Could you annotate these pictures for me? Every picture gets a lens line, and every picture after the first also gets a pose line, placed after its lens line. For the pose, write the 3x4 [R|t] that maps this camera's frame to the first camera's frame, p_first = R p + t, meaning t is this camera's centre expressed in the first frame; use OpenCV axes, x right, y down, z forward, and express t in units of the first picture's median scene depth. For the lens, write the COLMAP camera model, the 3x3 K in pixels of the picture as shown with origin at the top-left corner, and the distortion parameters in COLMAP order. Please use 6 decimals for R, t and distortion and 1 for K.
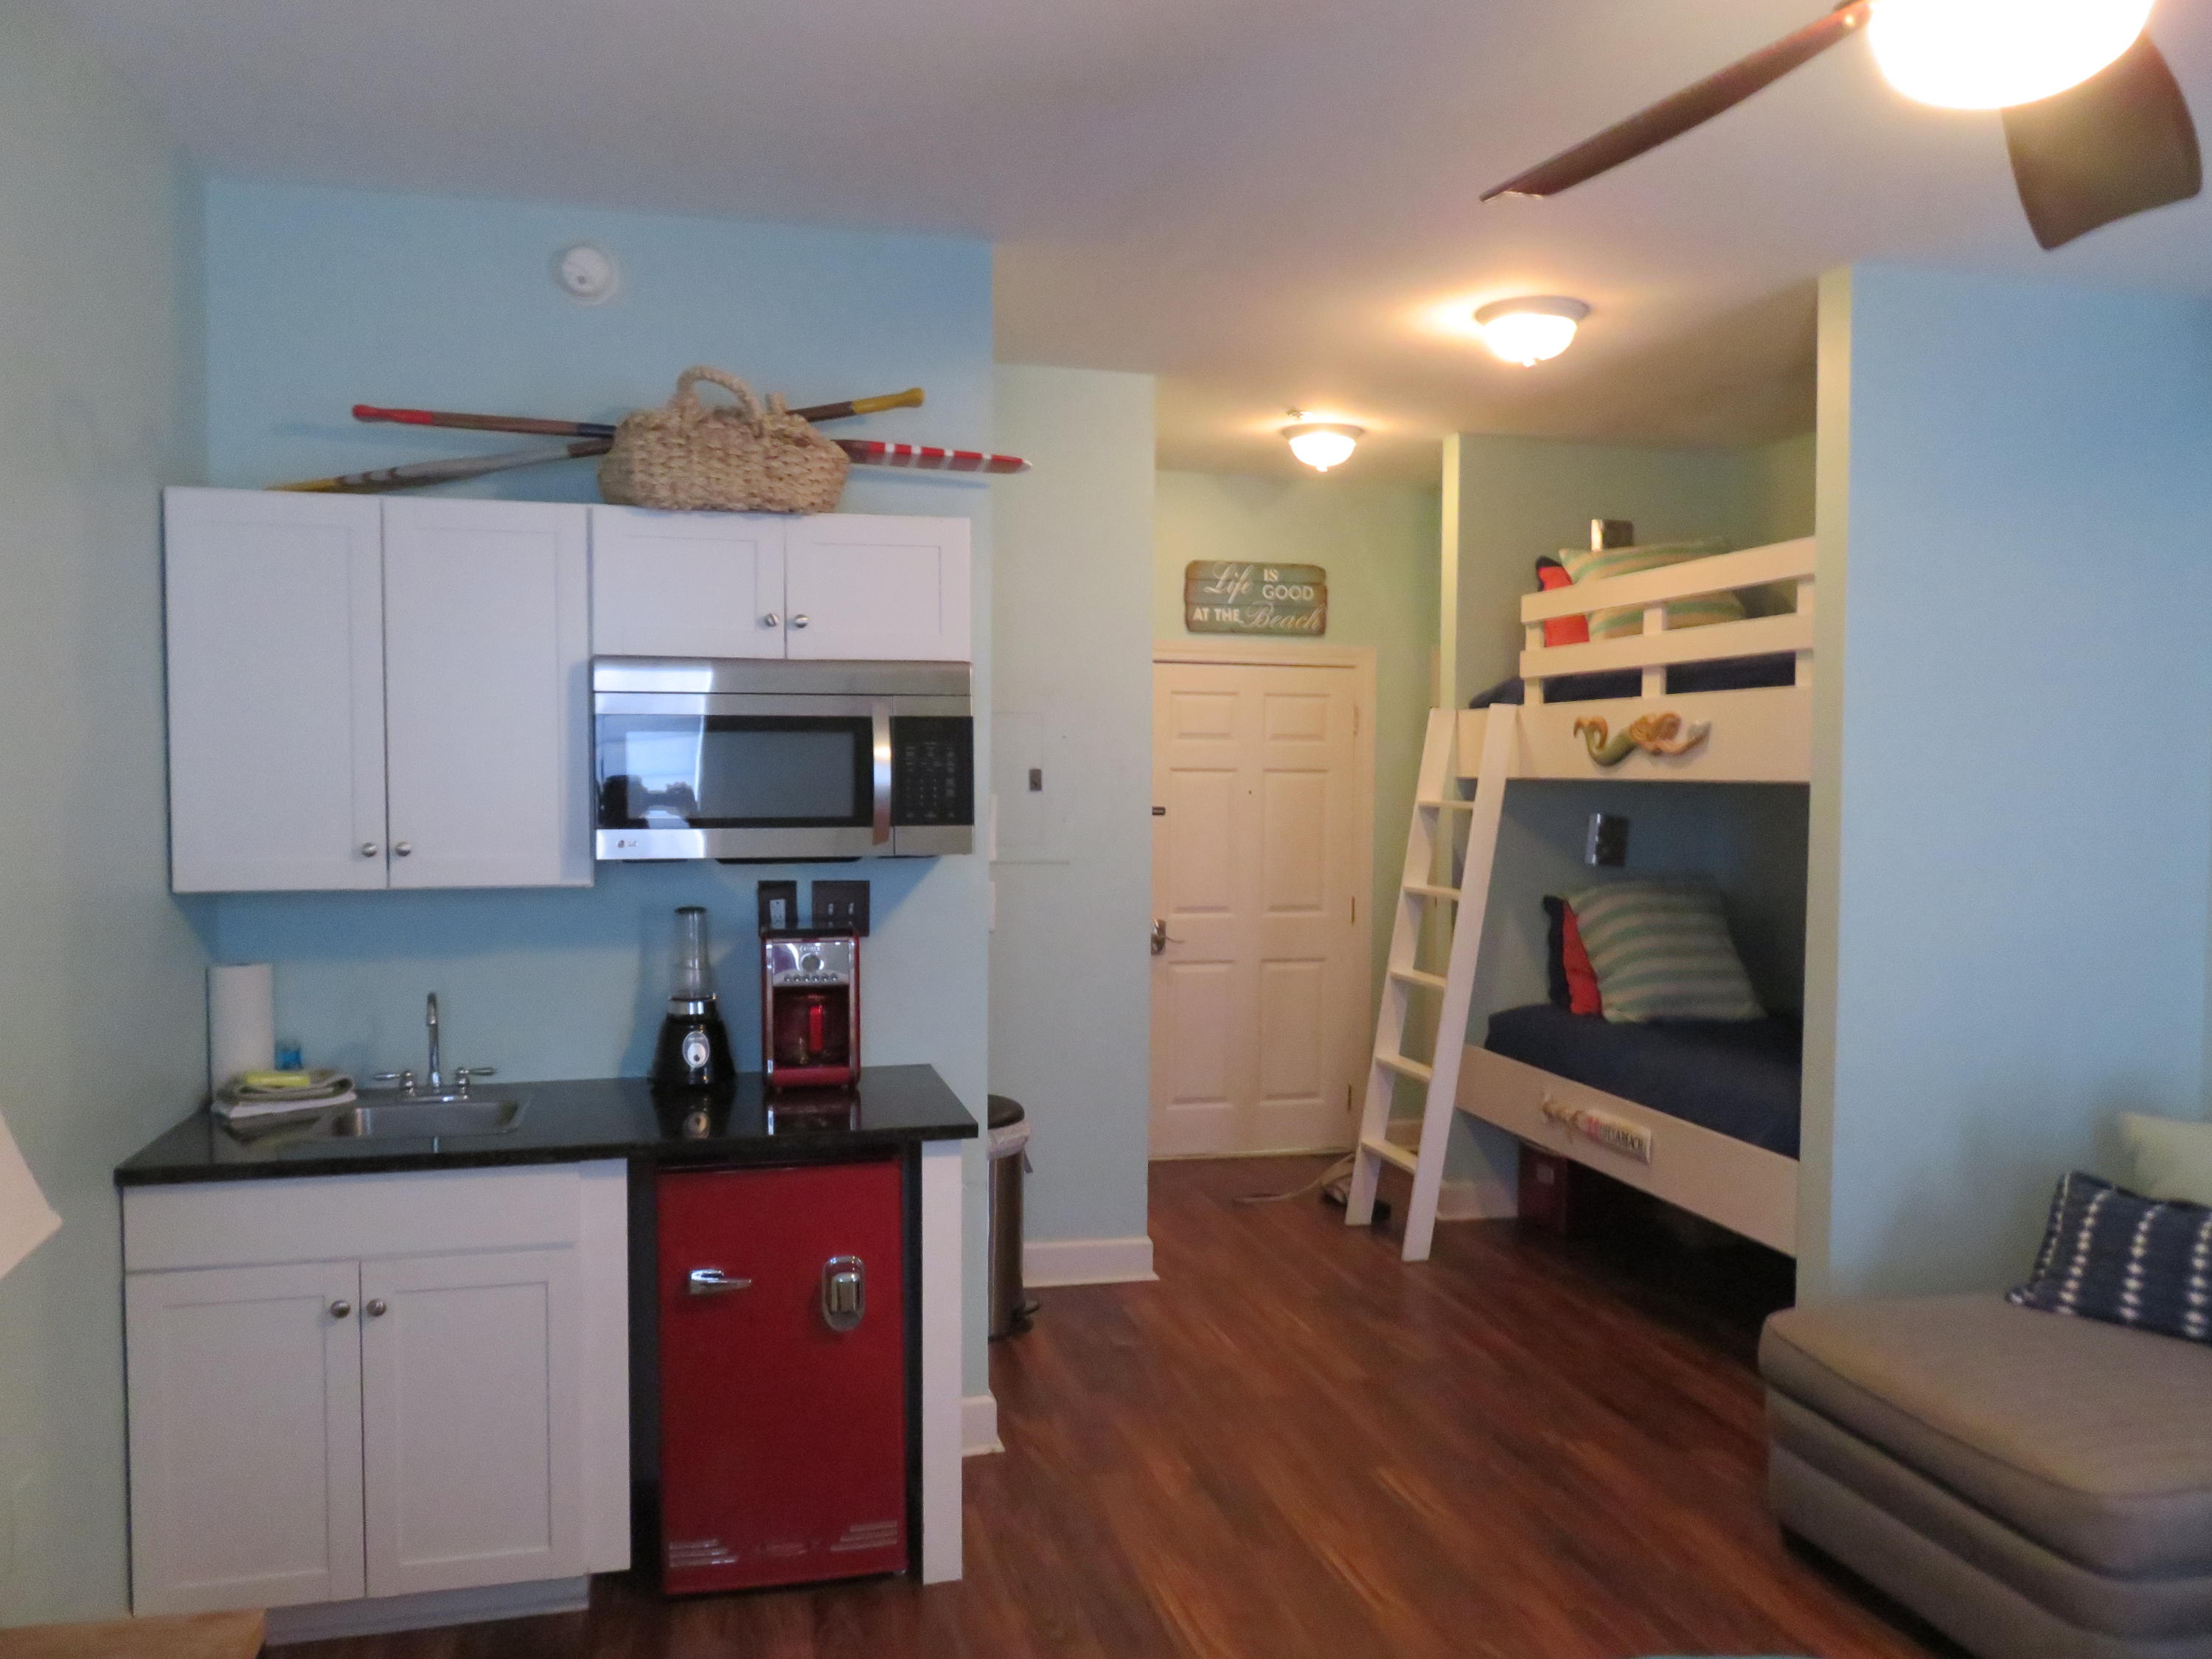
lens RADIAL K [[1645.4, 0, 1106.0], [0, 1645.4, 829.5], [0, 0, 1]] dist [-0.003663, -0.002740]
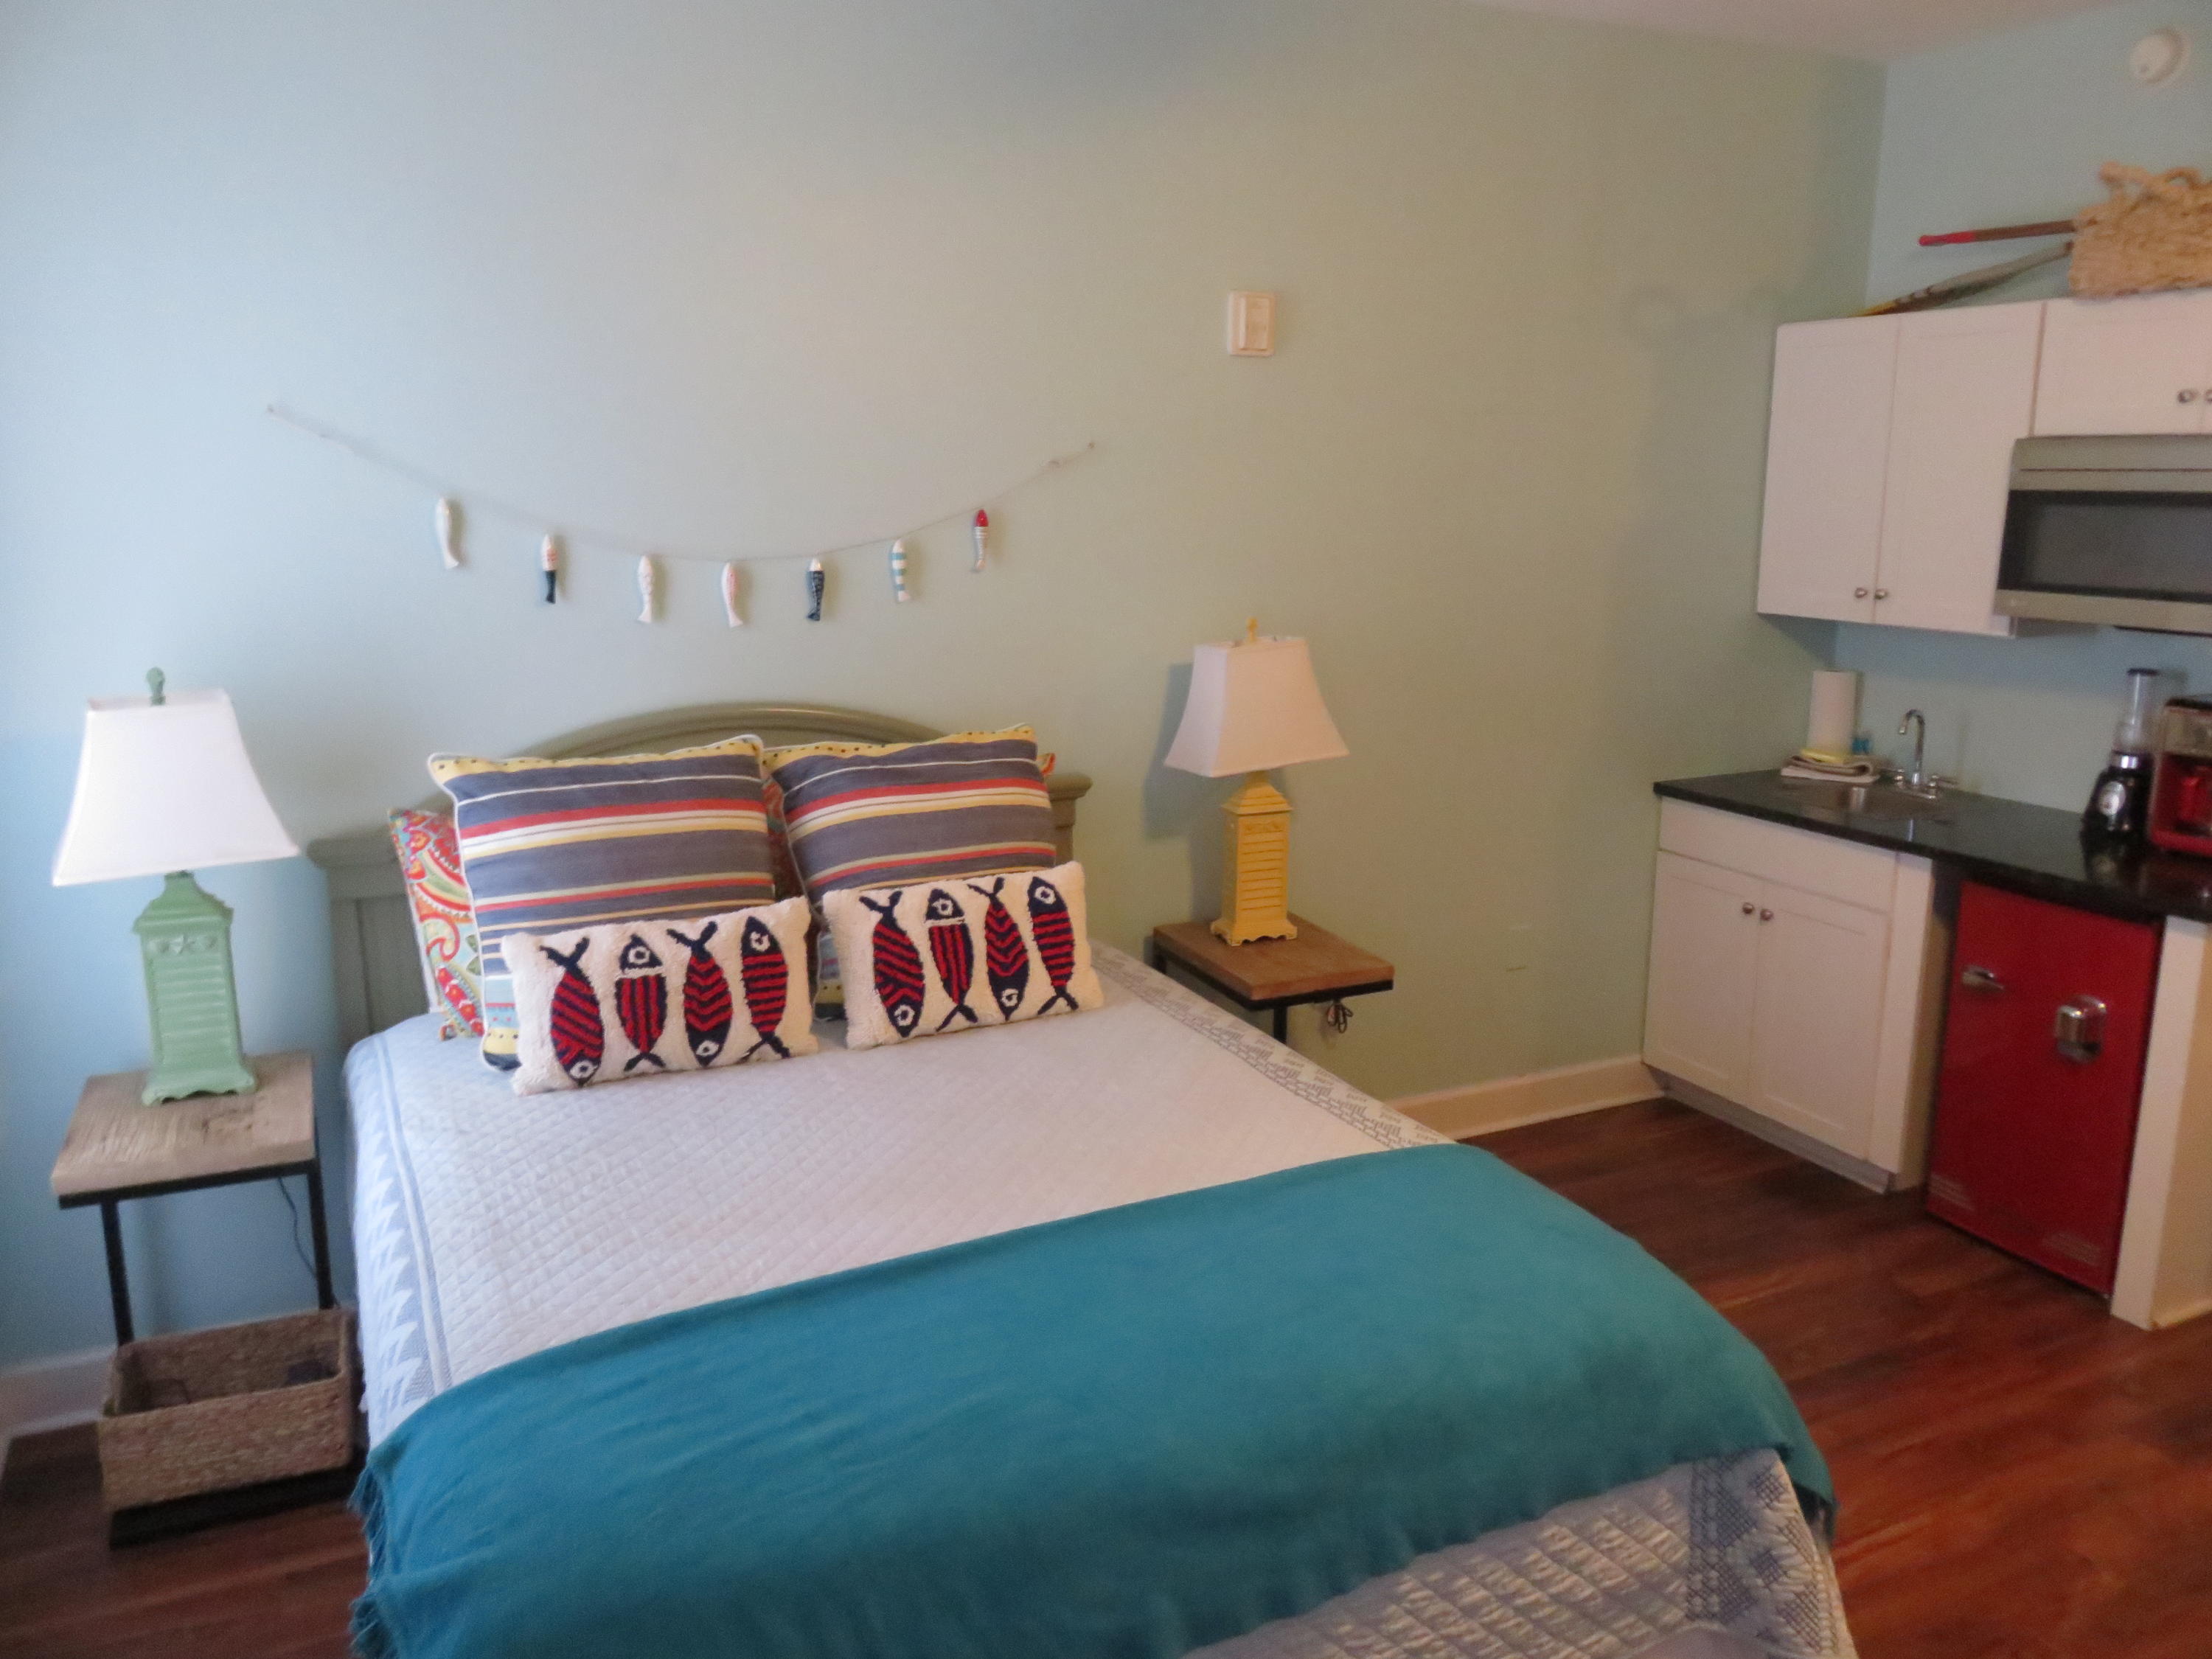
lens RADIAL K [[1645.4, 0, 1106.0], [0, 1645.4, 829.5], [0, 0, 1]] dist [-0.003663, -0.002740]
pose [[0.195180, 0.206967, -0.958681, 0.727968], [-0.036775, 0.978337, 0.203724, -0.047814], [0.980078, -0.004507, 0.198563, 0.138024]]
